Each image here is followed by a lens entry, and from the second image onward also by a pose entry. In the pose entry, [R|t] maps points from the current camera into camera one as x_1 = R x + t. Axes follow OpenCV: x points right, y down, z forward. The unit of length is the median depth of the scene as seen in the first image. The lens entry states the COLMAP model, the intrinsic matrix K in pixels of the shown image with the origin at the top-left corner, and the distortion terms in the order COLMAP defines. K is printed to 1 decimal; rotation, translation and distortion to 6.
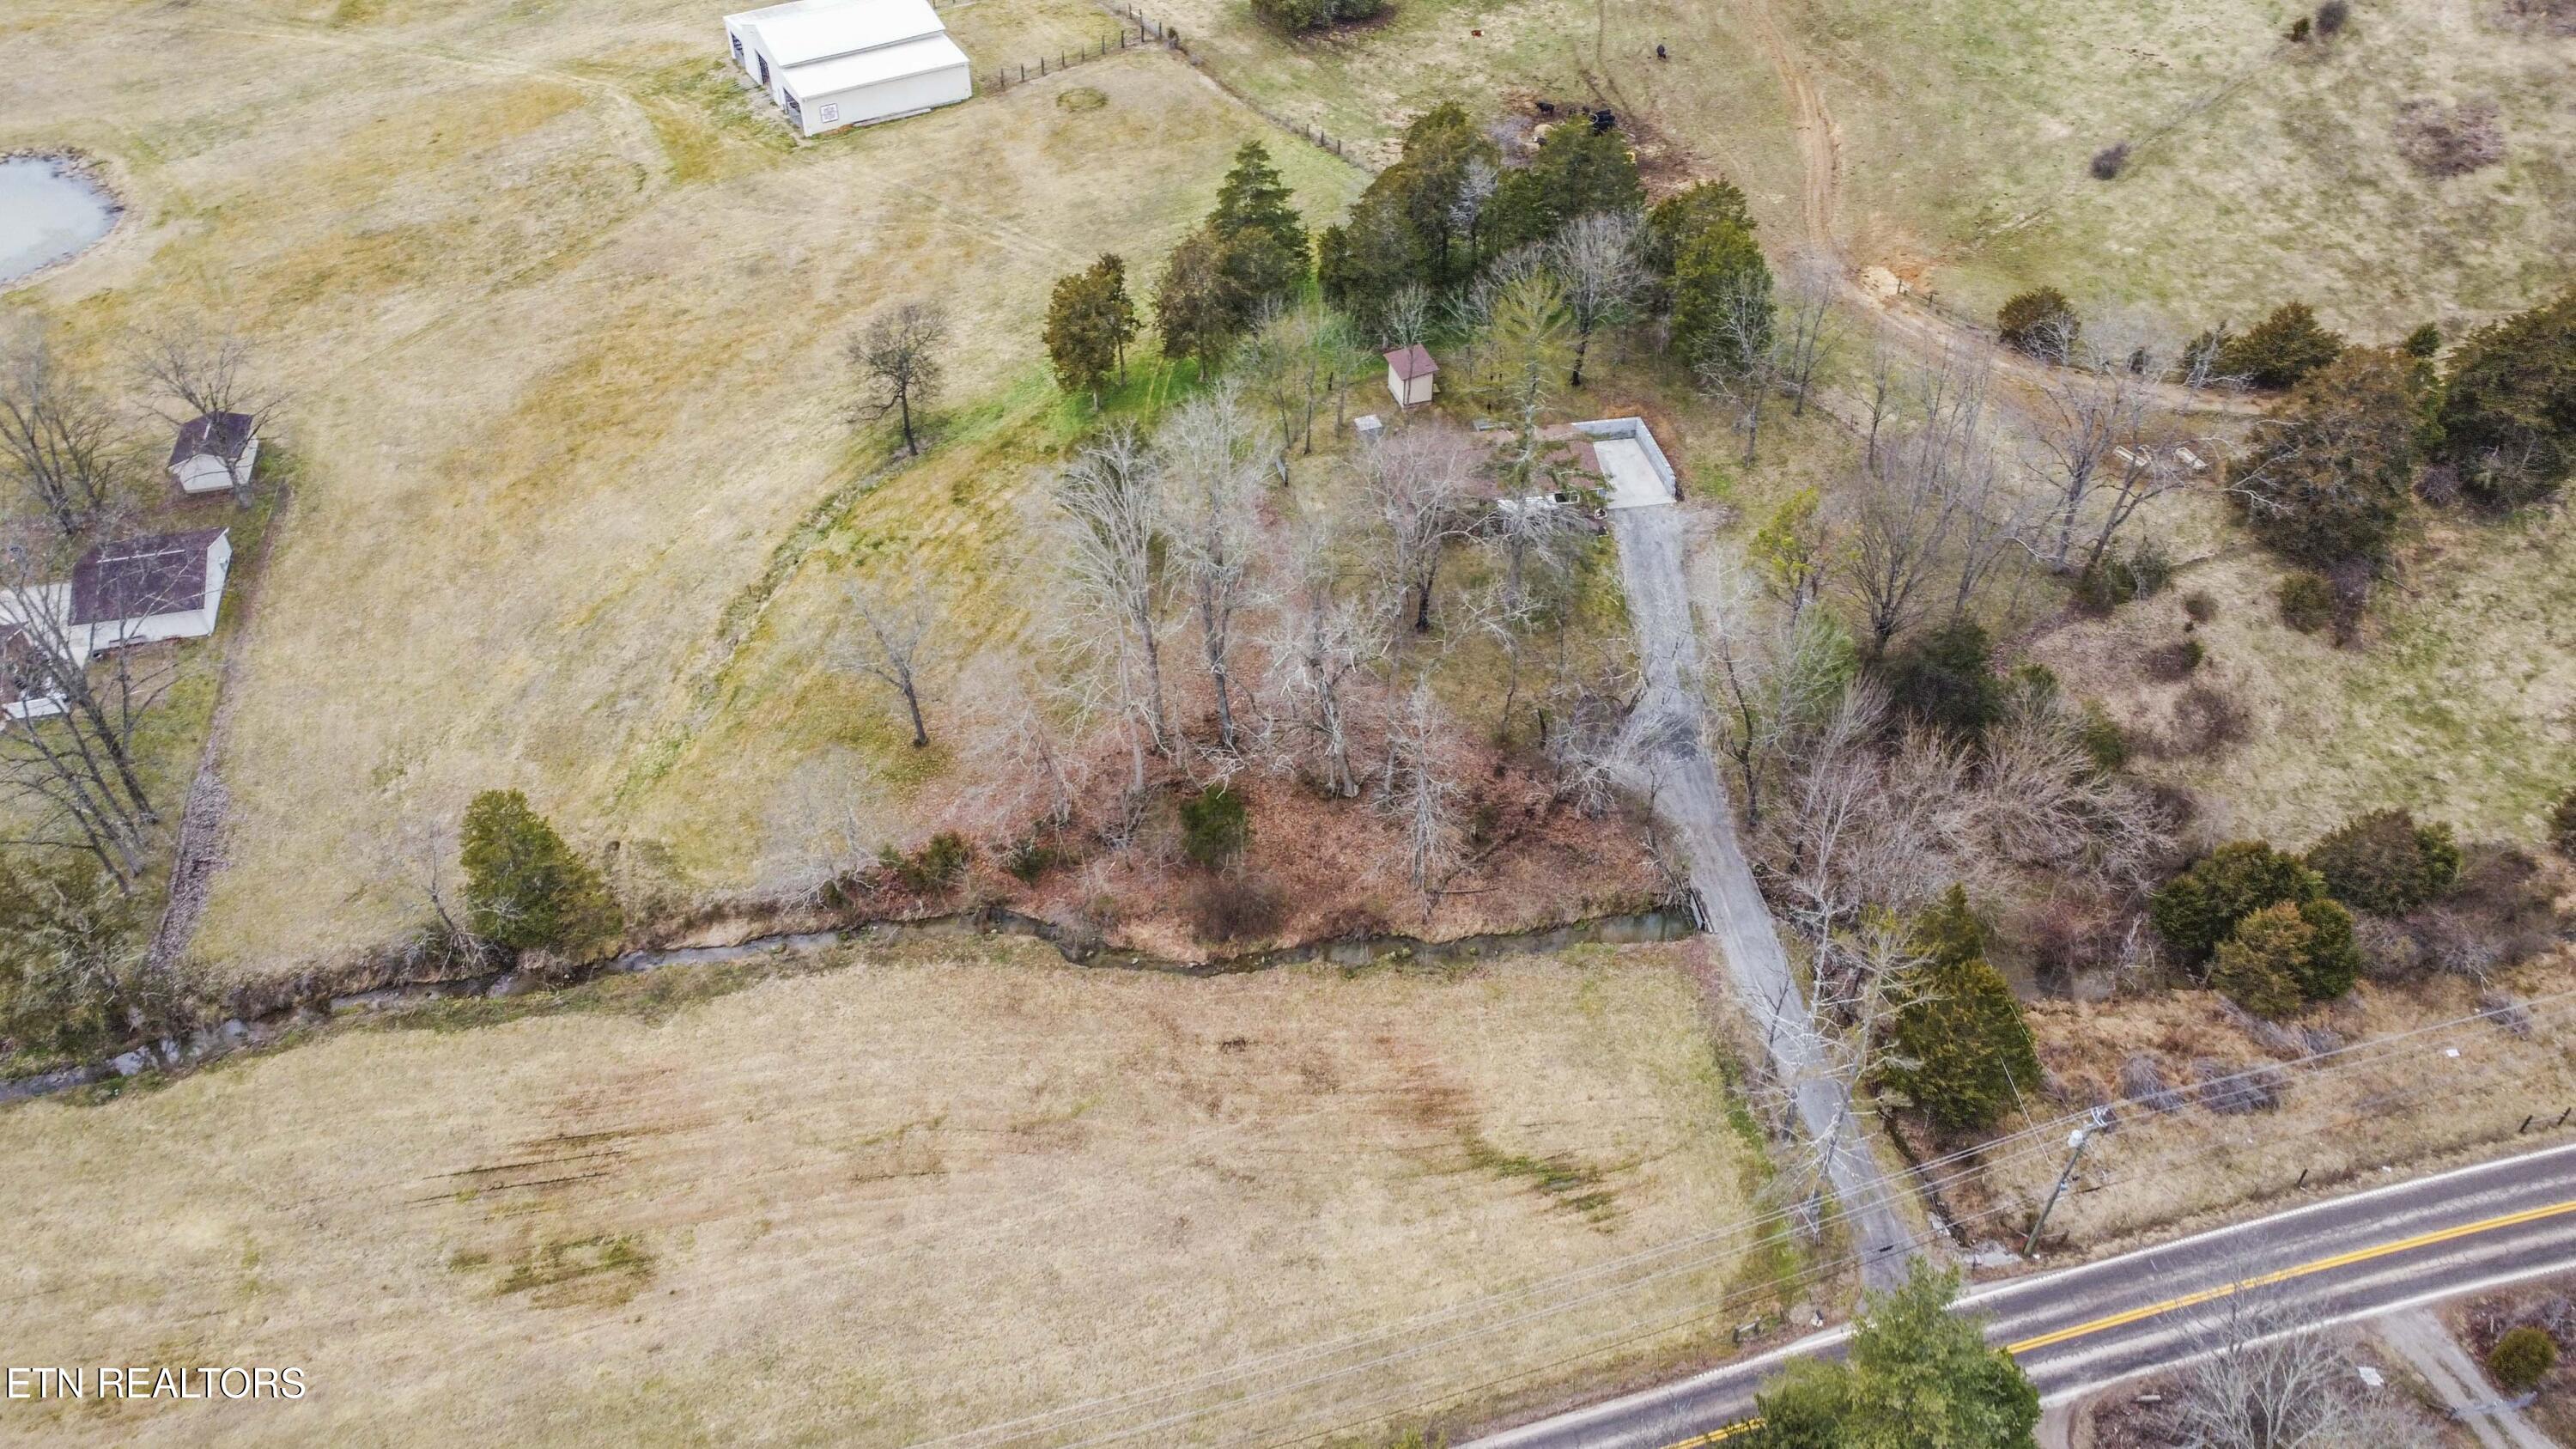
lens RADIAL K [[1837.7, 0, 1294.7], [0, 1837.7, 737.5], [0, 0, 1]] dist [-0.060632, 0.062025]
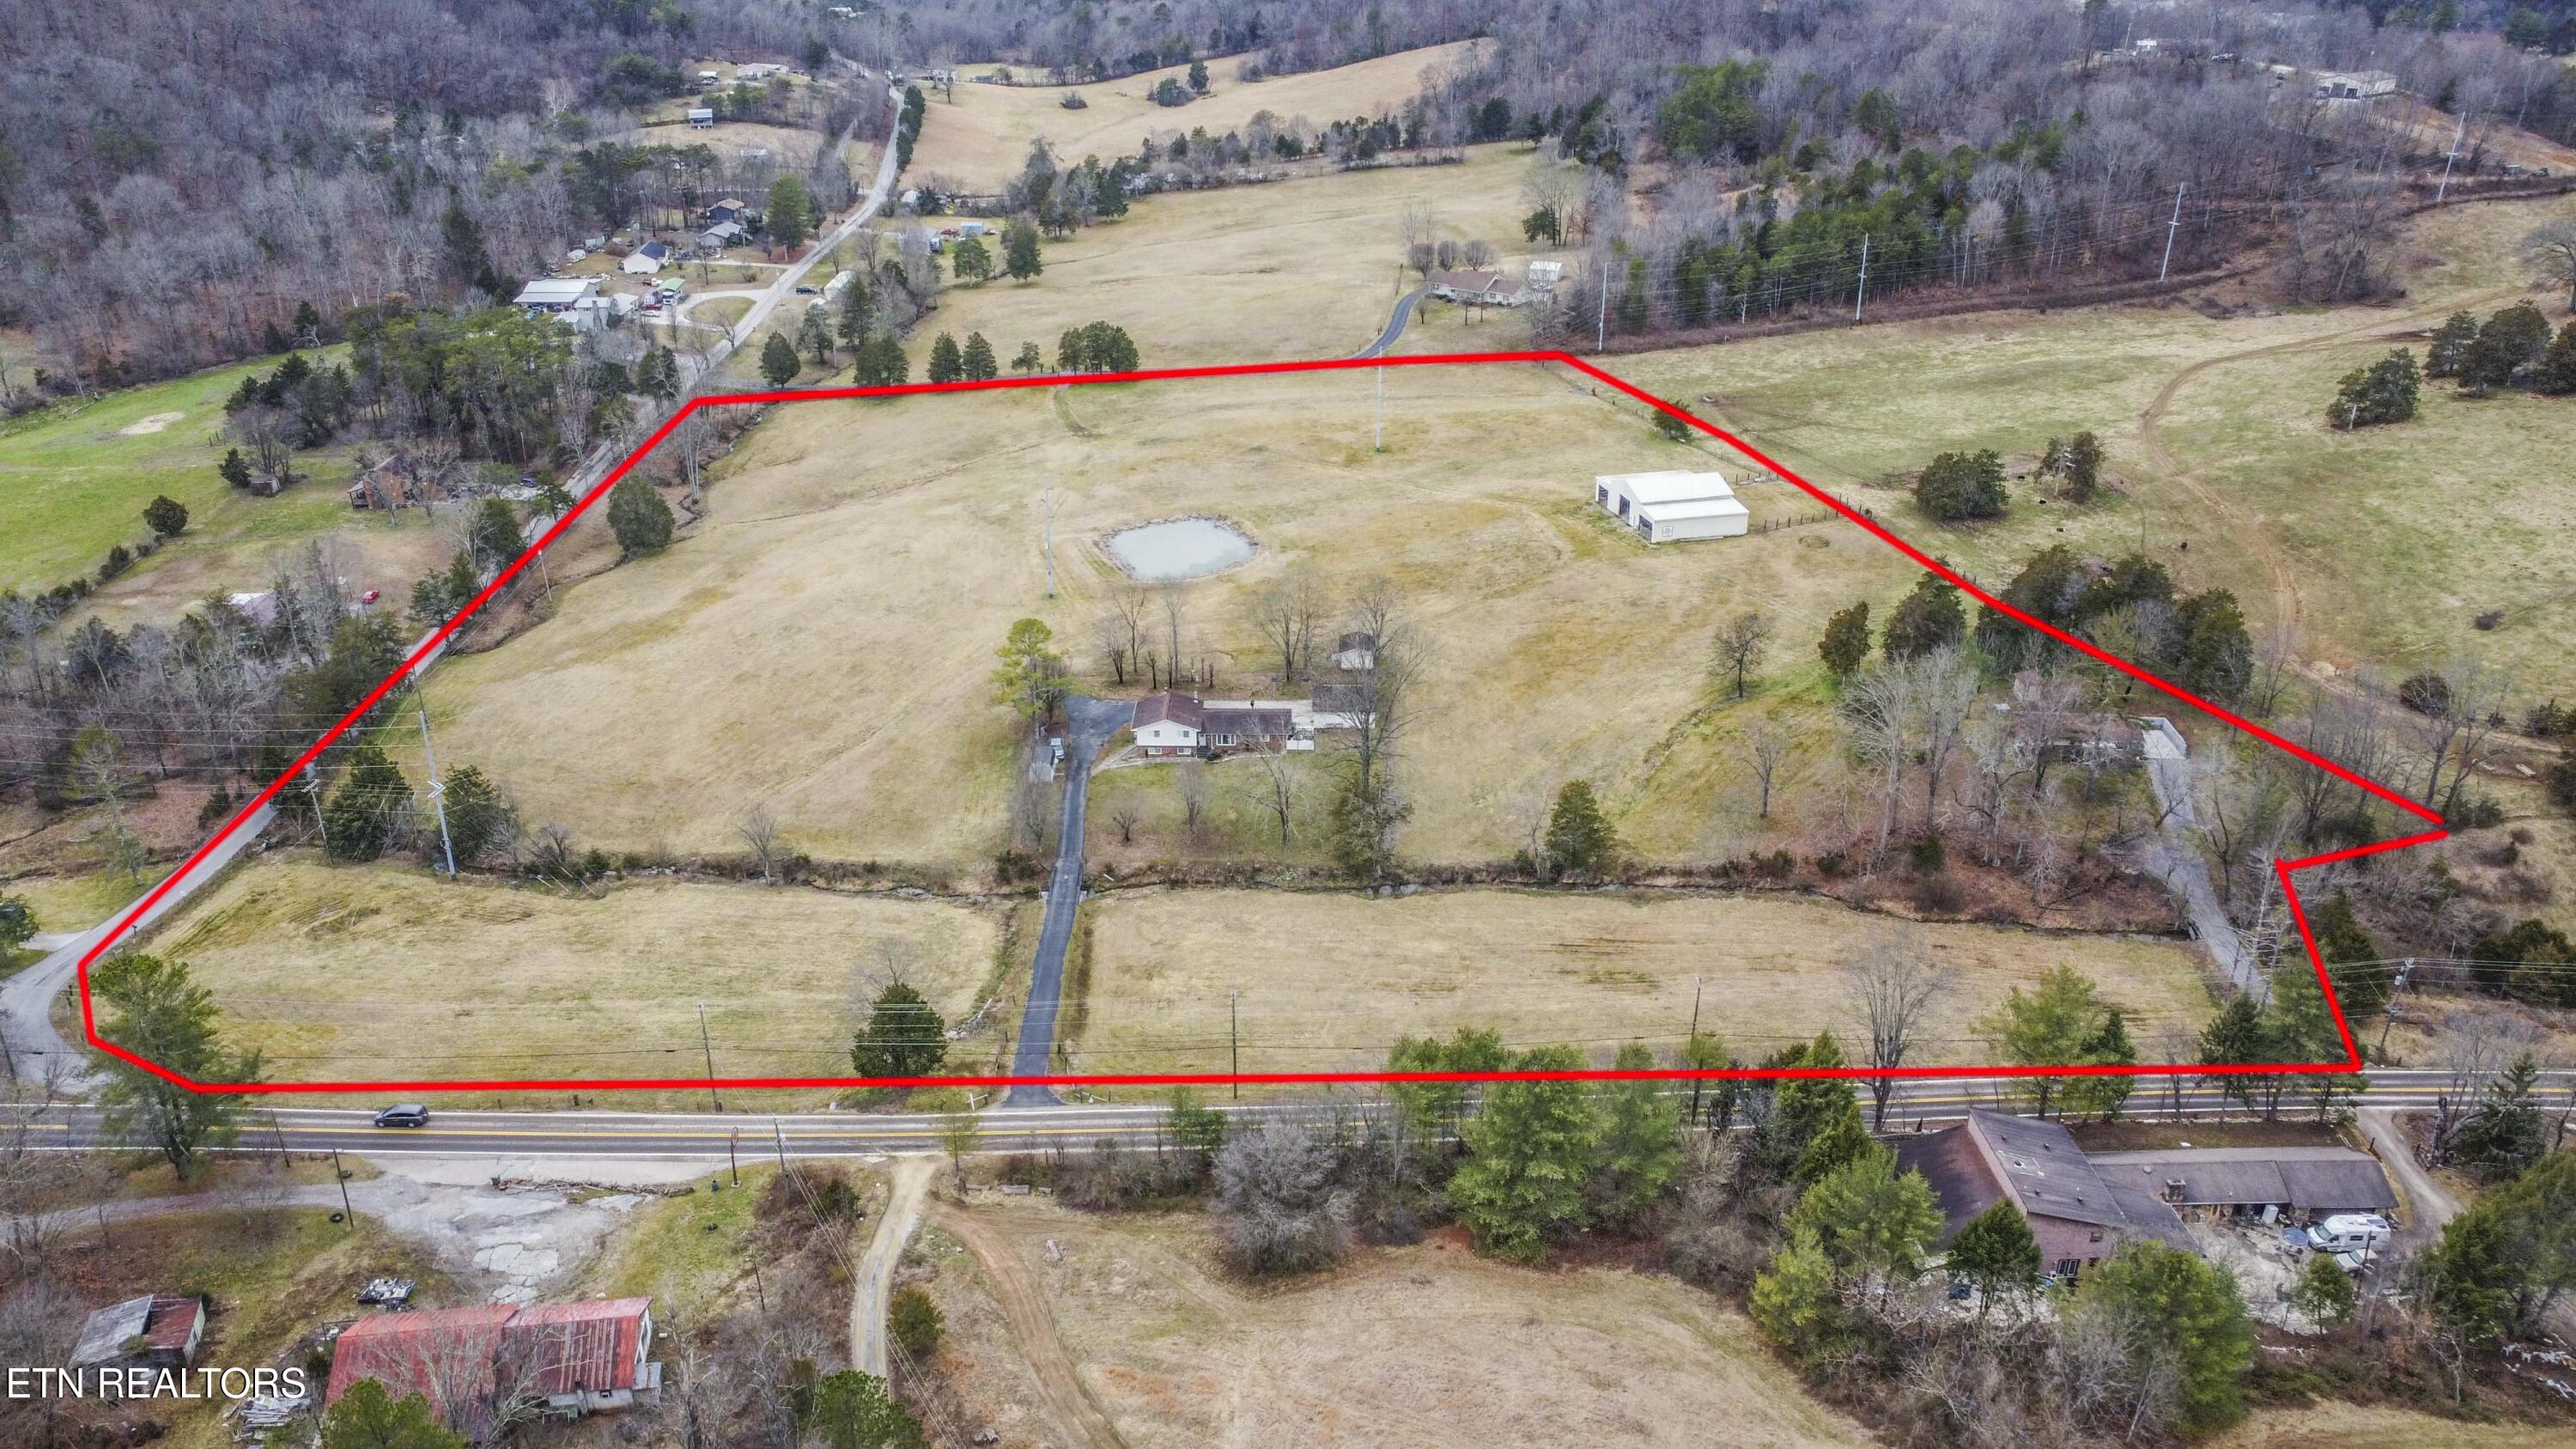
lens RADIAL K [[1915.1, 0, 1277.5], [0, 1915.1, 704.1], [0, 0, 1]] dist [-0.139416, 0.210002]
pose [[0.962643, 0.106268, -0.249049, -0.179900], [-0.178077, 0.941340, -0.286651, 0.467594], [0.203978, 0.320292, 0.925098, -0.814282]]
